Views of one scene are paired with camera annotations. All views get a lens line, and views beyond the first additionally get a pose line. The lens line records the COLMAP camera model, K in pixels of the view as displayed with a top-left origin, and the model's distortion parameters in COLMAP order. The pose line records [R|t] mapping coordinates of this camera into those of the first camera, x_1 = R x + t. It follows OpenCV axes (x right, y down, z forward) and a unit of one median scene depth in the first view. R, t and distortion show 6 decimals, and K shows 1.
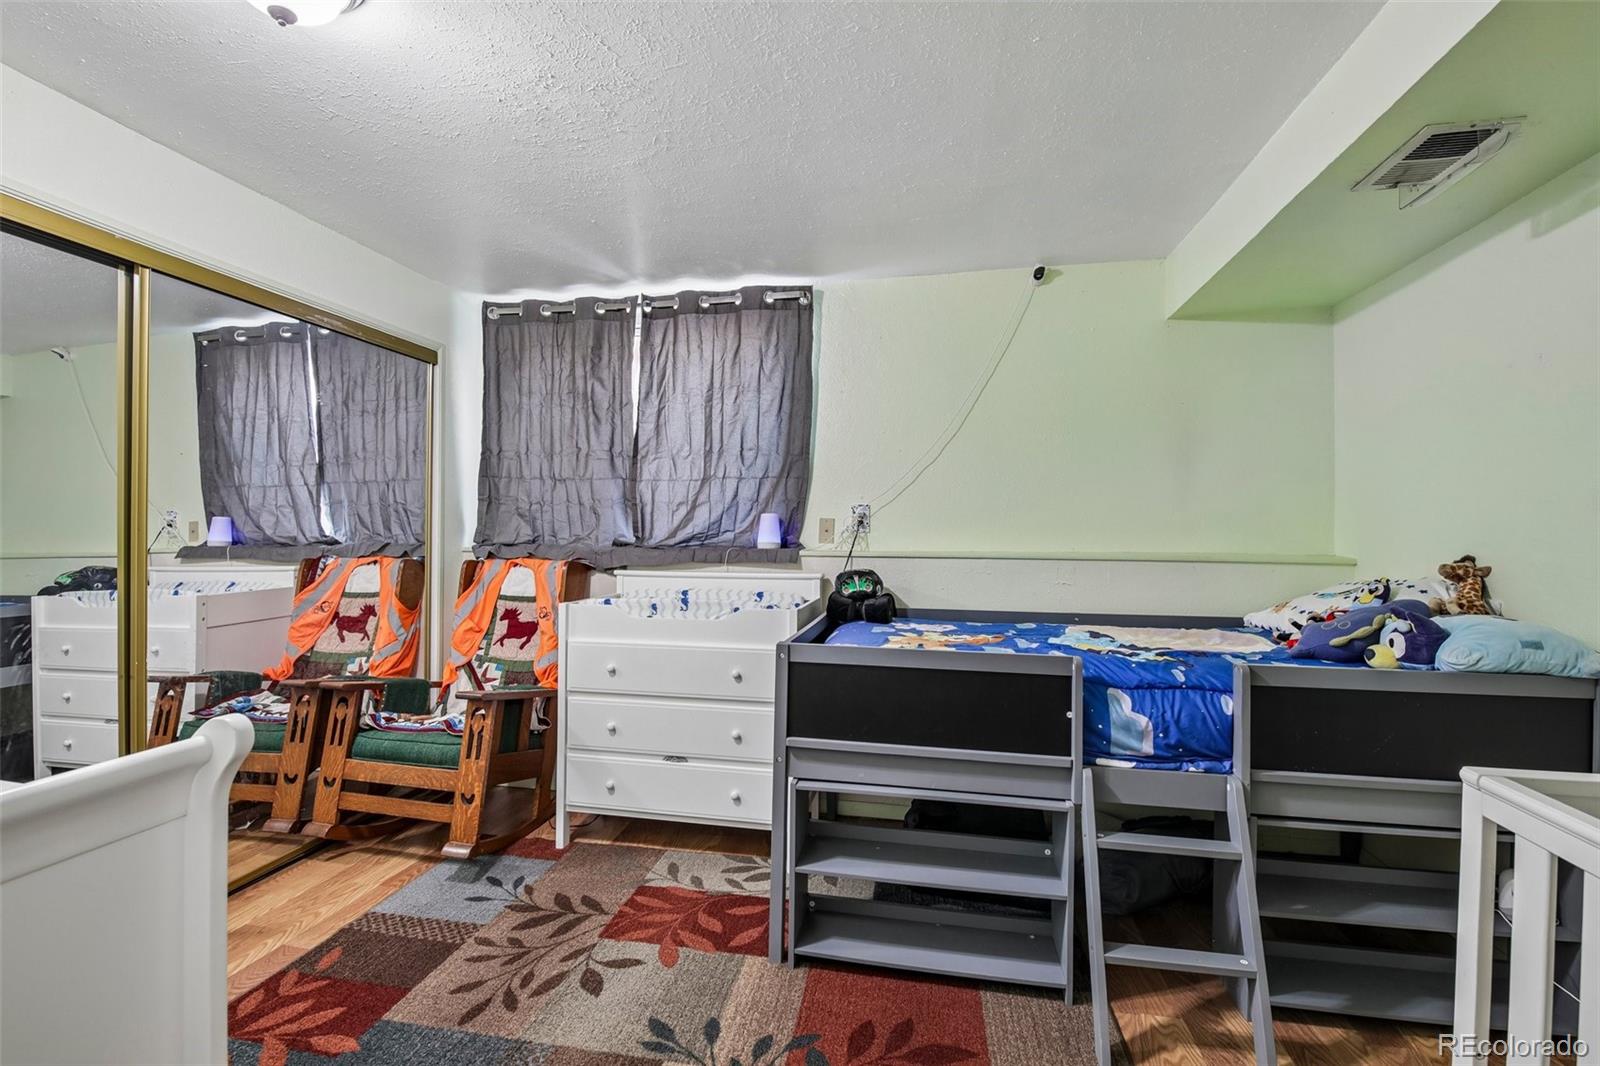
lens RADIAL K [[703.3, 0, 800.0], [0, 703.3, 533.0], [0, 0, 1]] dist [0.000485, -0.000177]
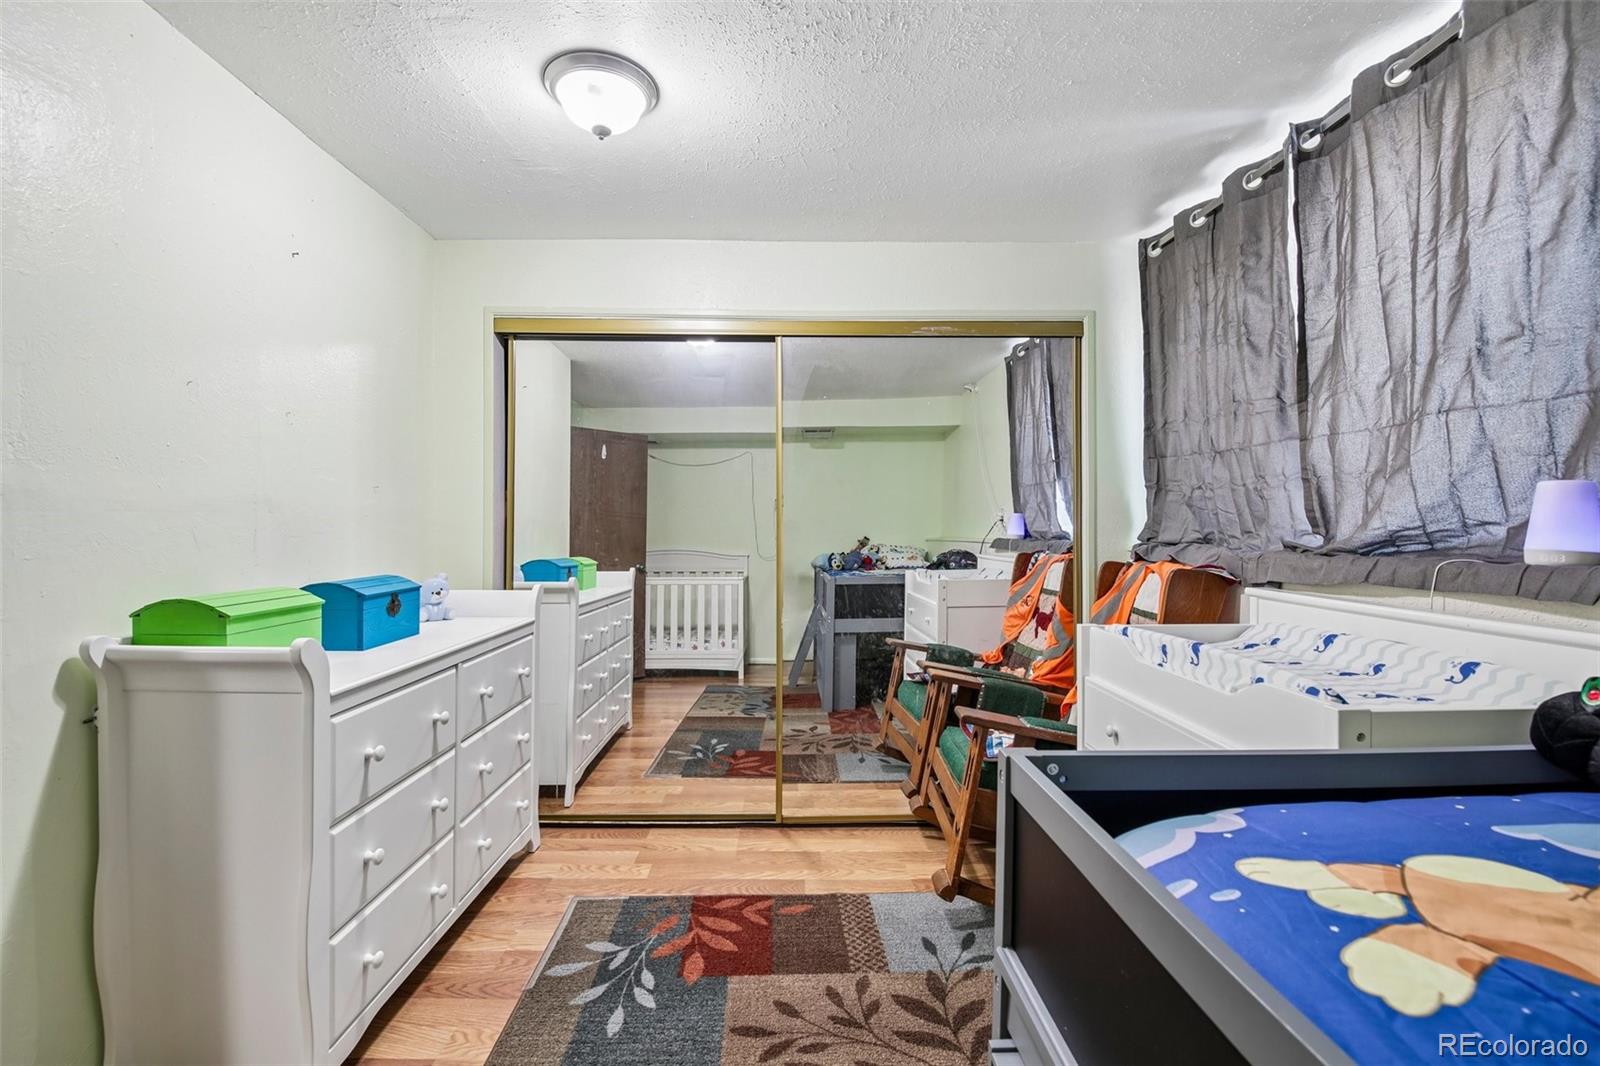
lens RADIAL K [[712.0, 0, 797.7], [0, 712.0, 525.4], [0, 0, 1]] dist [-0.000439, -0.000409]
pose [[0.215464, -0.005596, -0.976496, 0.274623], [0.003628, 0.999981, -0.004930, -0.000769], [0.976505, -0.002481, 0.215480, 0.471393]]
